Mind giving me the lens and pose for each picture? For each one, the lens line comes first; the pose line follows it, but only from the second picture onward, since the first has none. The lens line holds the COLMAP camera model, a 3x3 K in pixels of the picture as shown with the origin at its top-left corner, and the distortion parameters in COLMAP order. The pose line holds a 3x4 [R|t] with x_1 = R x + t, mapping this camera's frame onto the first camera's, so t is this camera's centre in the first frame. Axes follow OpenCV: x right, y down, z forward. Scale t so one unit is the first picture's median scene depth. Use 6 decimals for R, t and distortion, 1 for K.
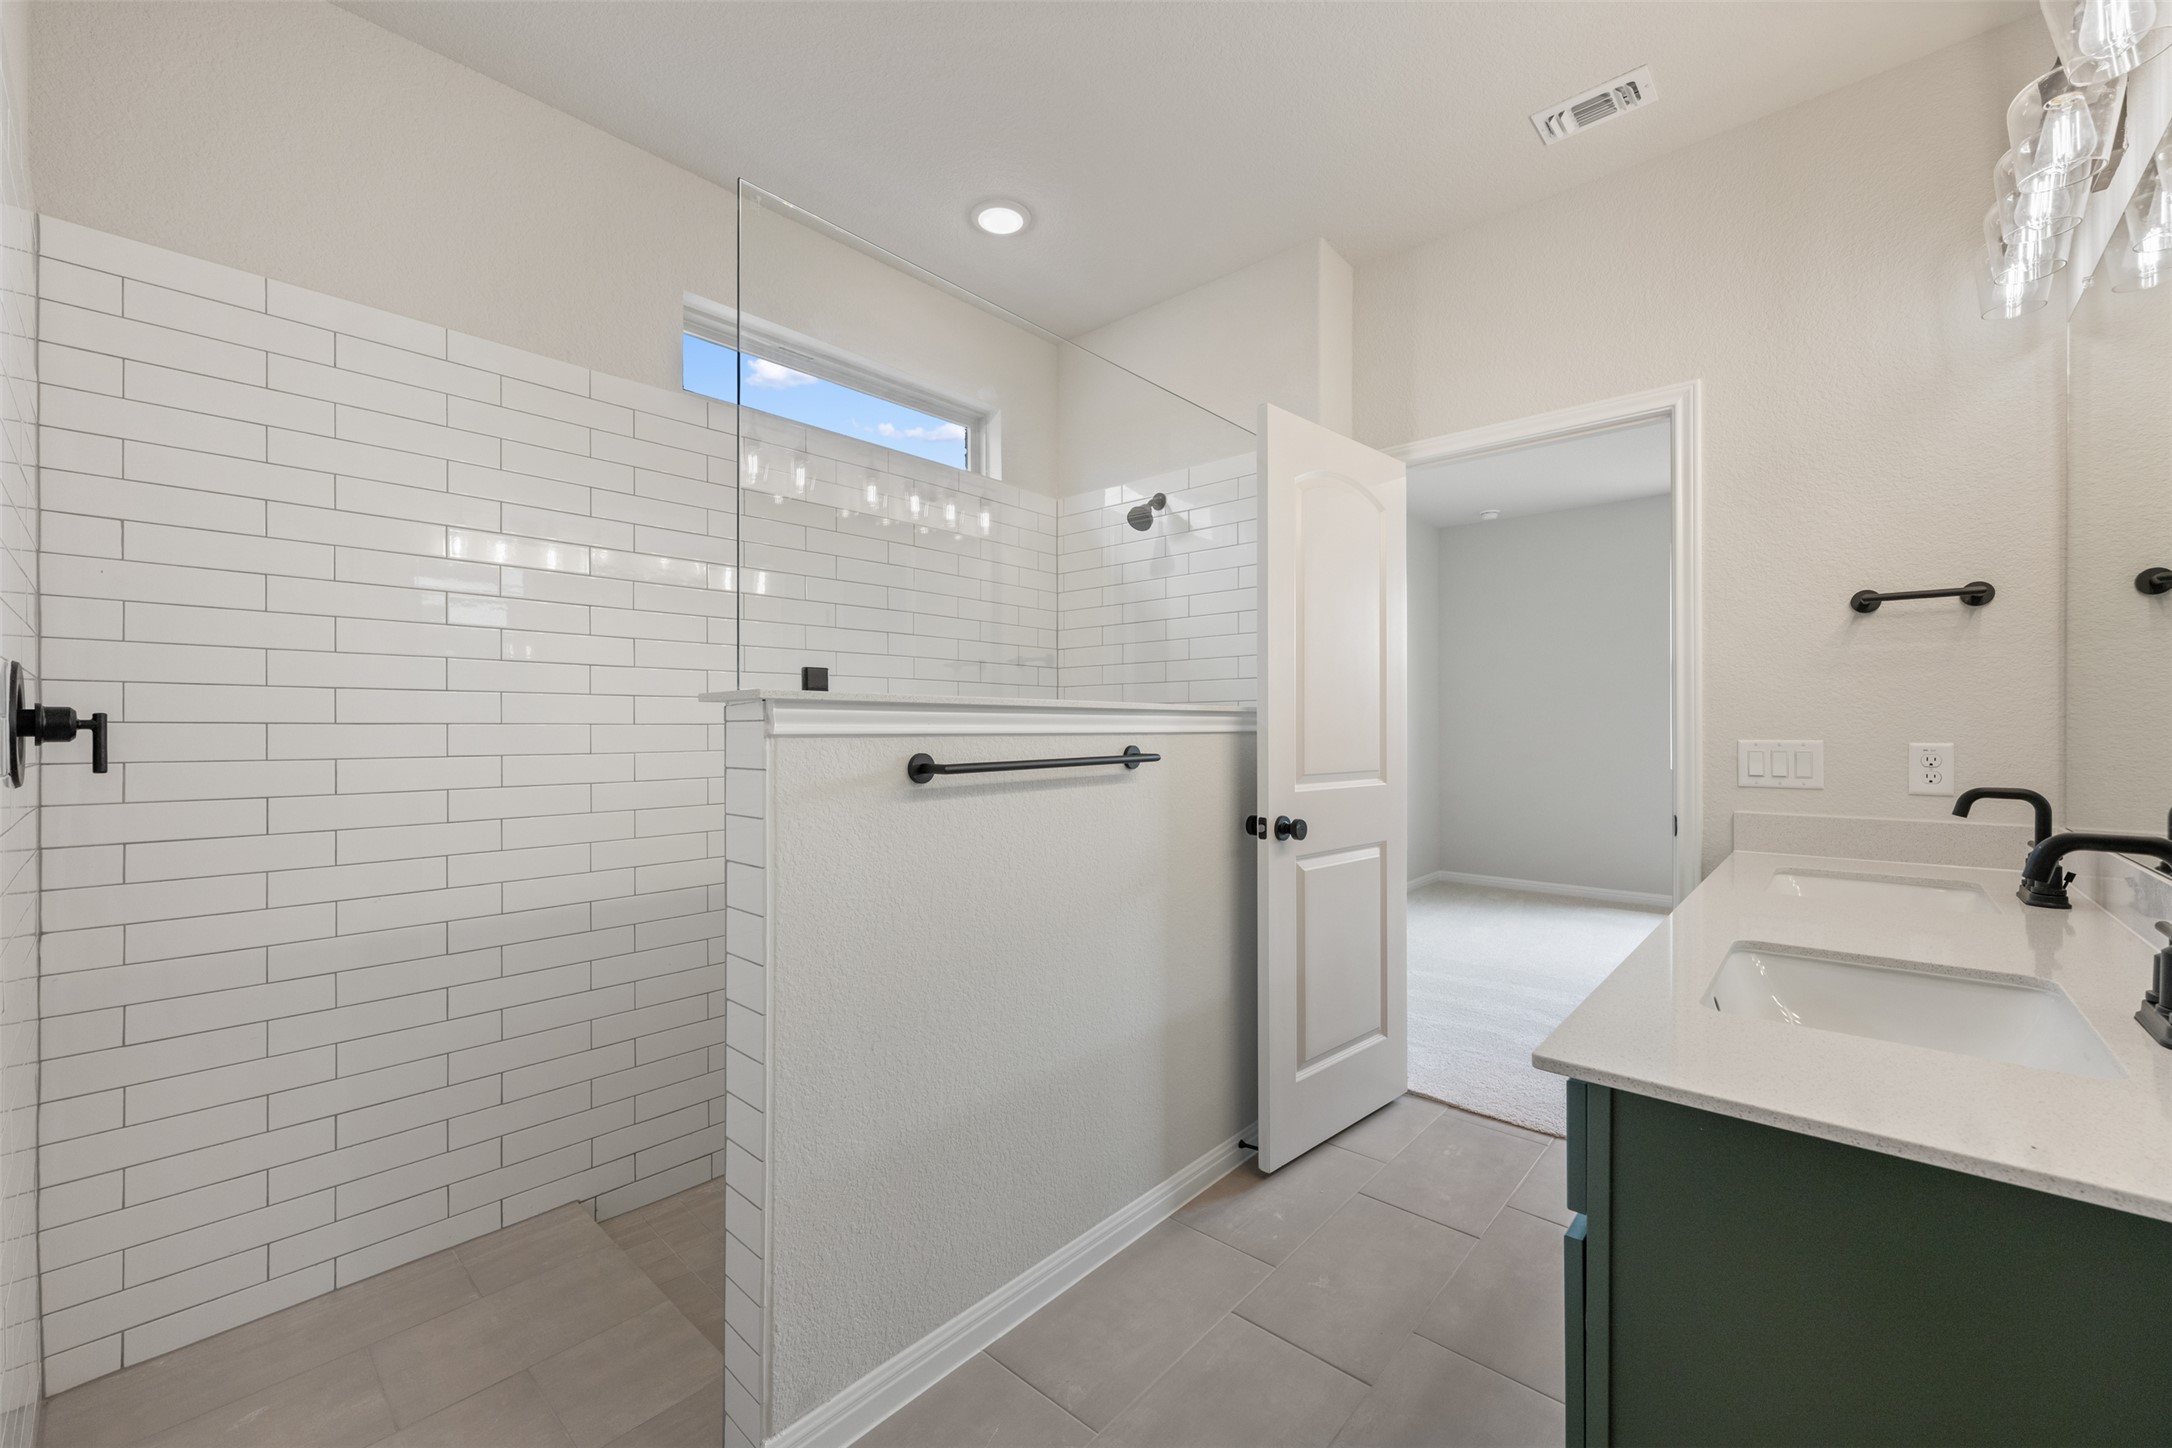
lens RADIAL K [[862.2, 0, 1079.8], [0, 862.2, 731.5], [0, 0, 1]] dist [0.000280, -0.000136]
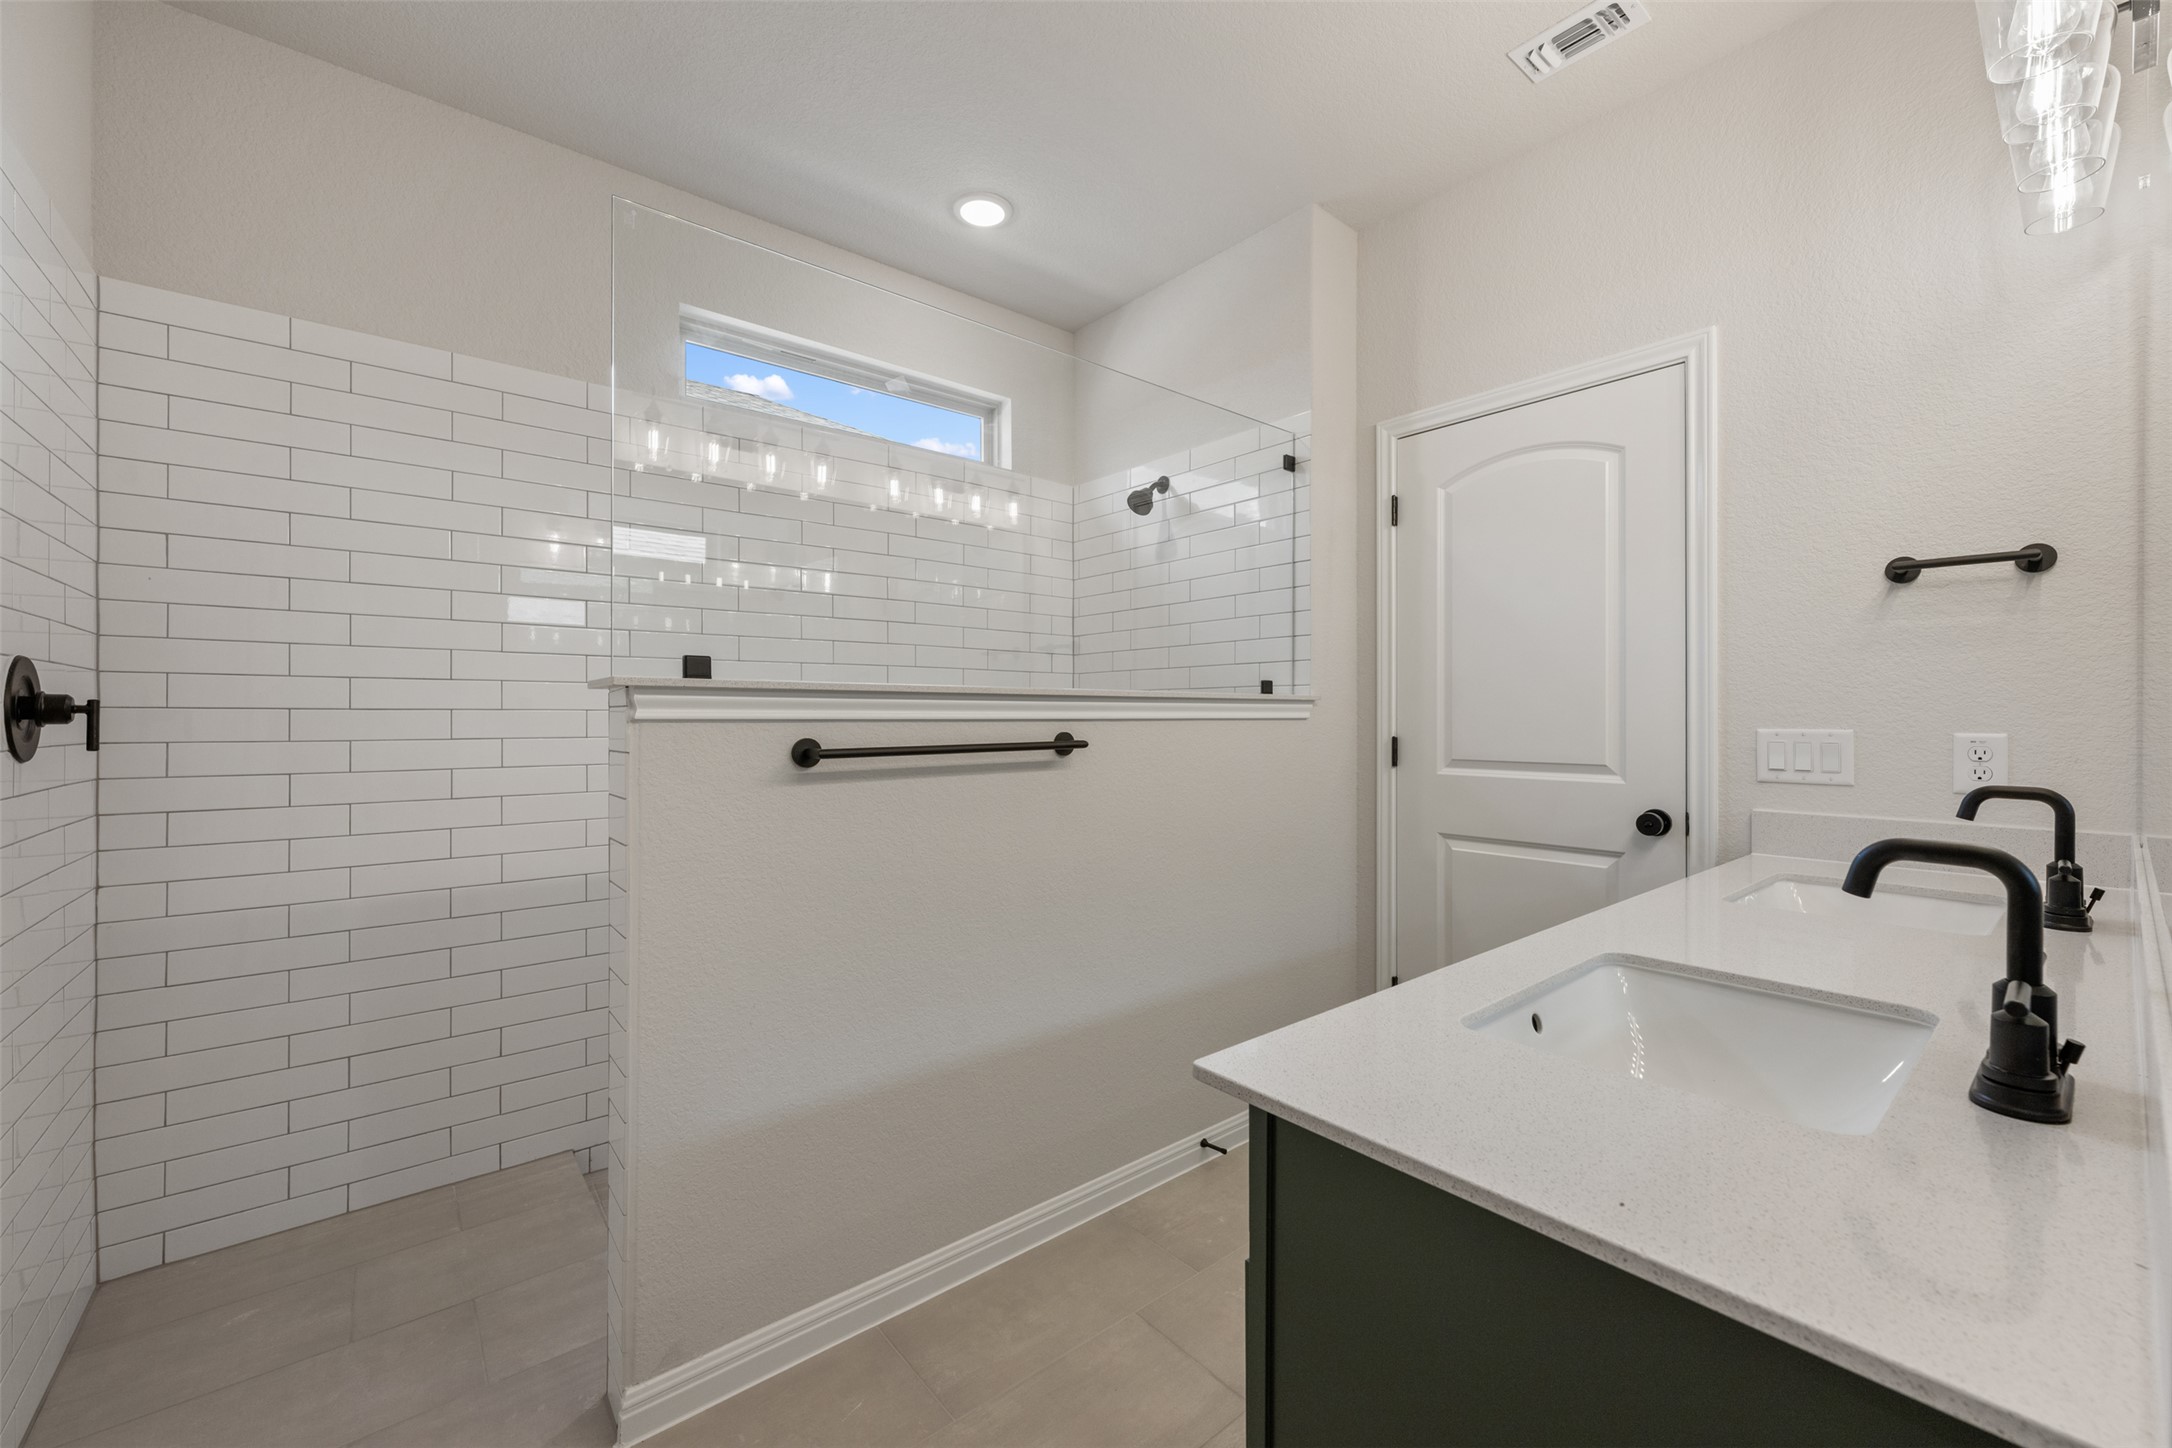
lens RADIAL K [[858.3, 0, 1083.5], [0, 858.3, 718.7], [0, 0, 1]] dist [-0.000075, 0.000079]
pose [[0.989590, 0.002329, -0.143897, 0.225157], [-0.002391, 0.999997, -0.000257, 0.001128], [0.143896, 0.000598, 0.989593, 0.026759]]
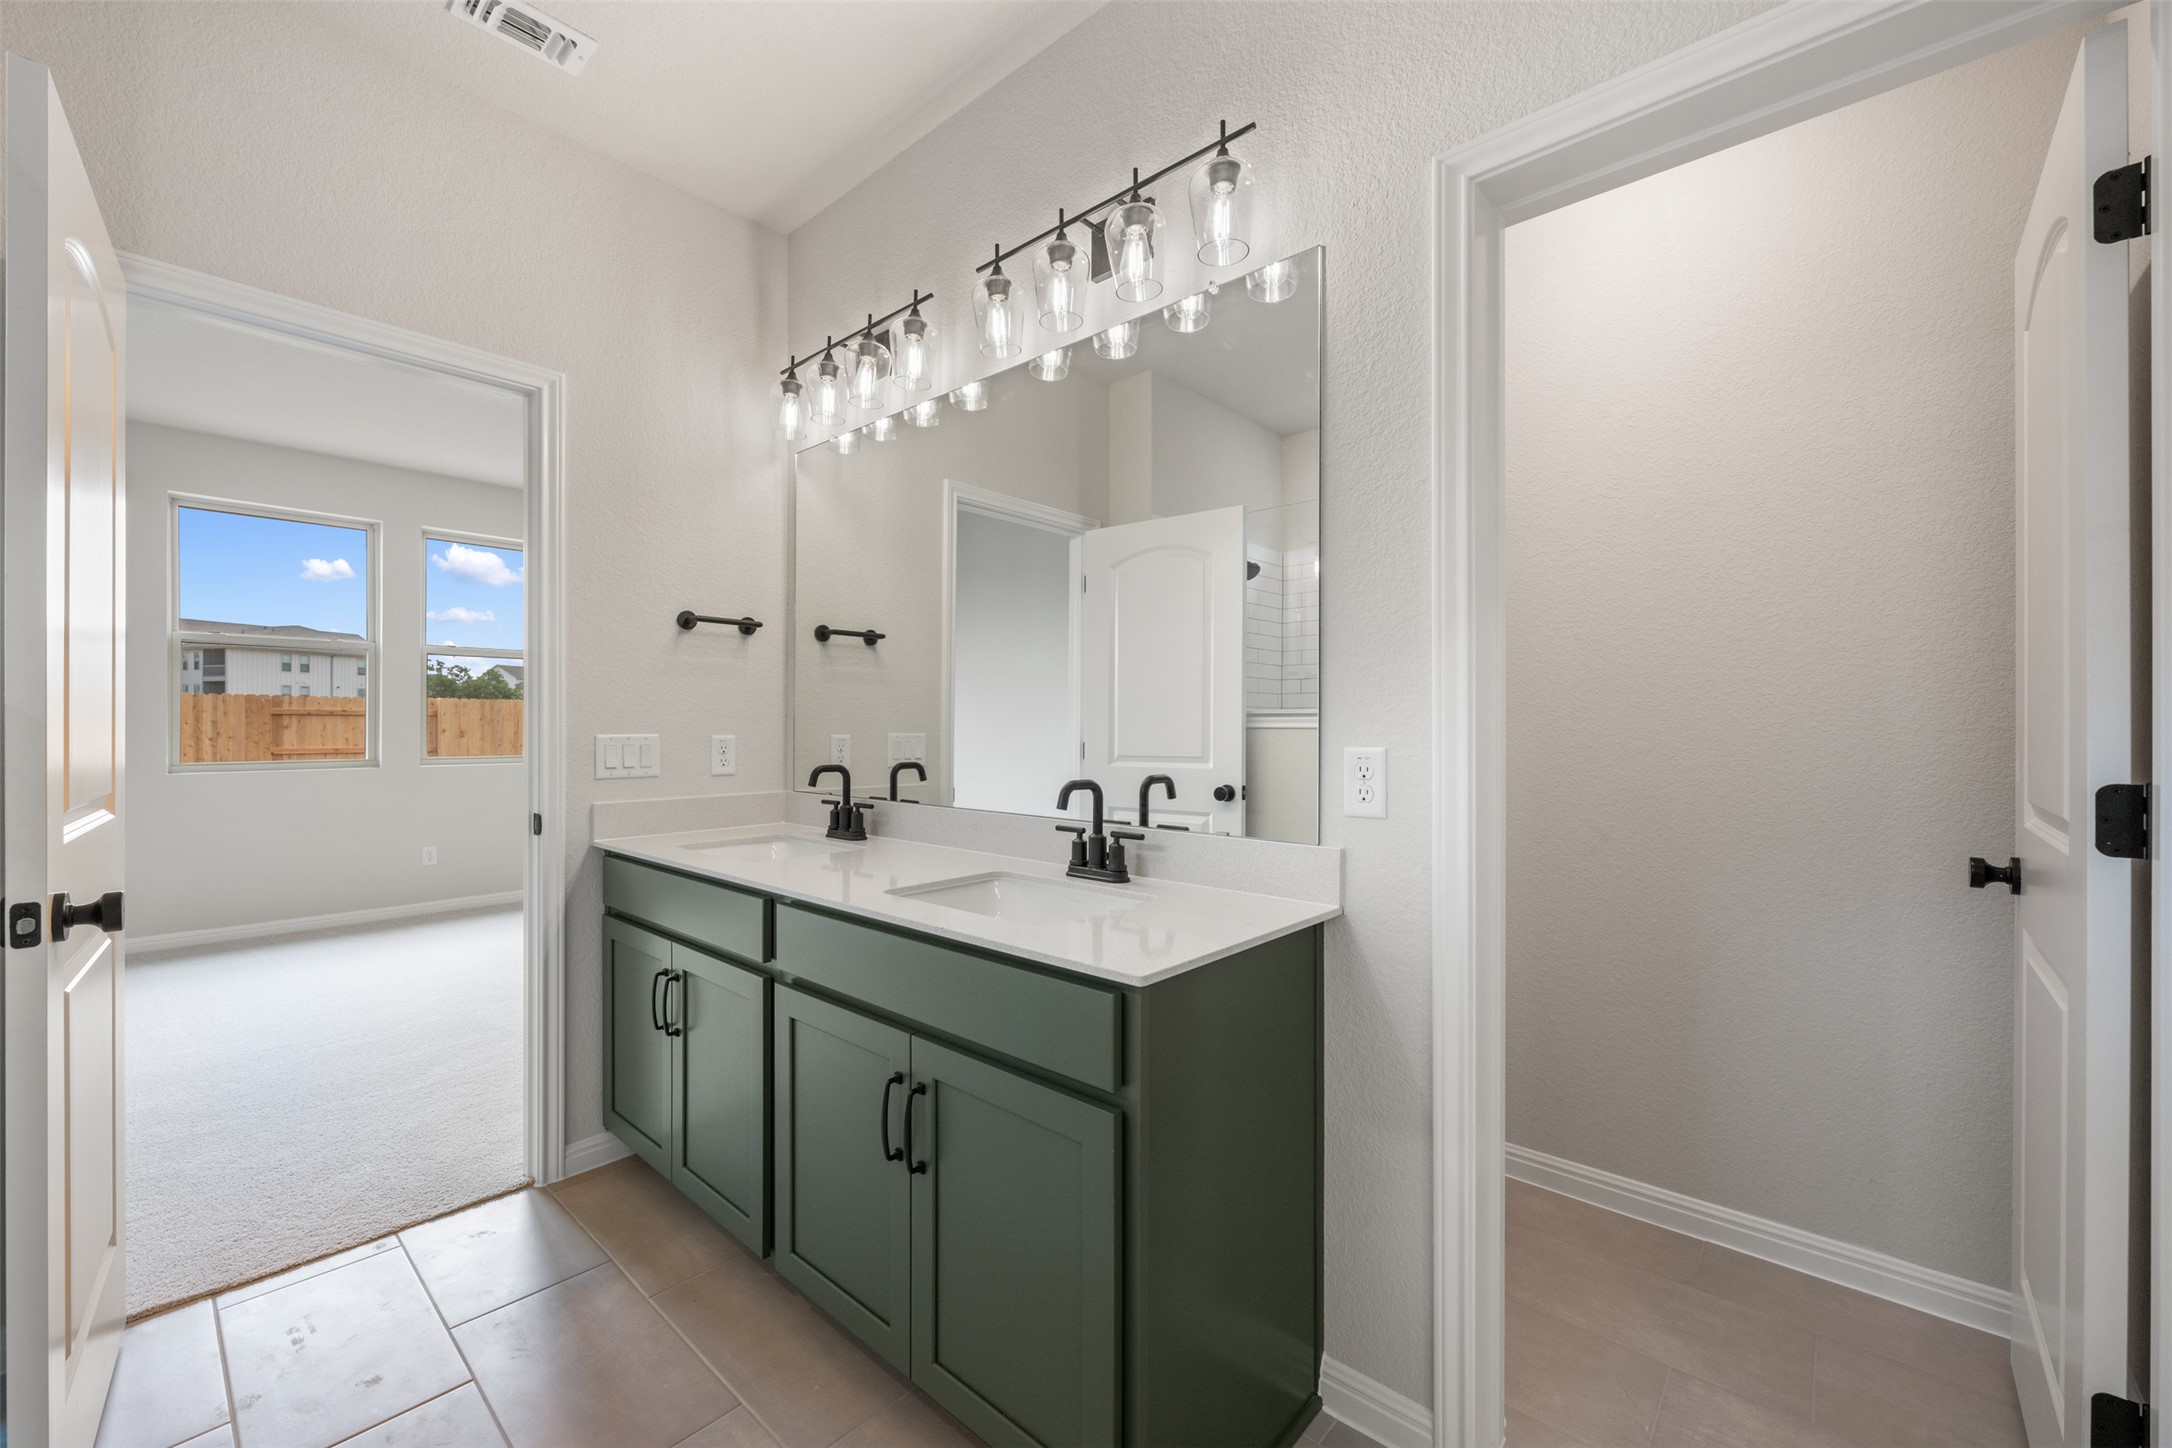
lens RADIAL K [[868.6, 0, 1081.8], [0, 868.6, 729.8], [0, 0, 1]] dist [-0.000883, 0.000015]
pose [[-0.002160, -0.005413, 0.999983, -0.325852], [0.001174, 0.999985, 0.005416, -0.001544], [-0.999997, 0.001185, -0.002154, 0.455293]]
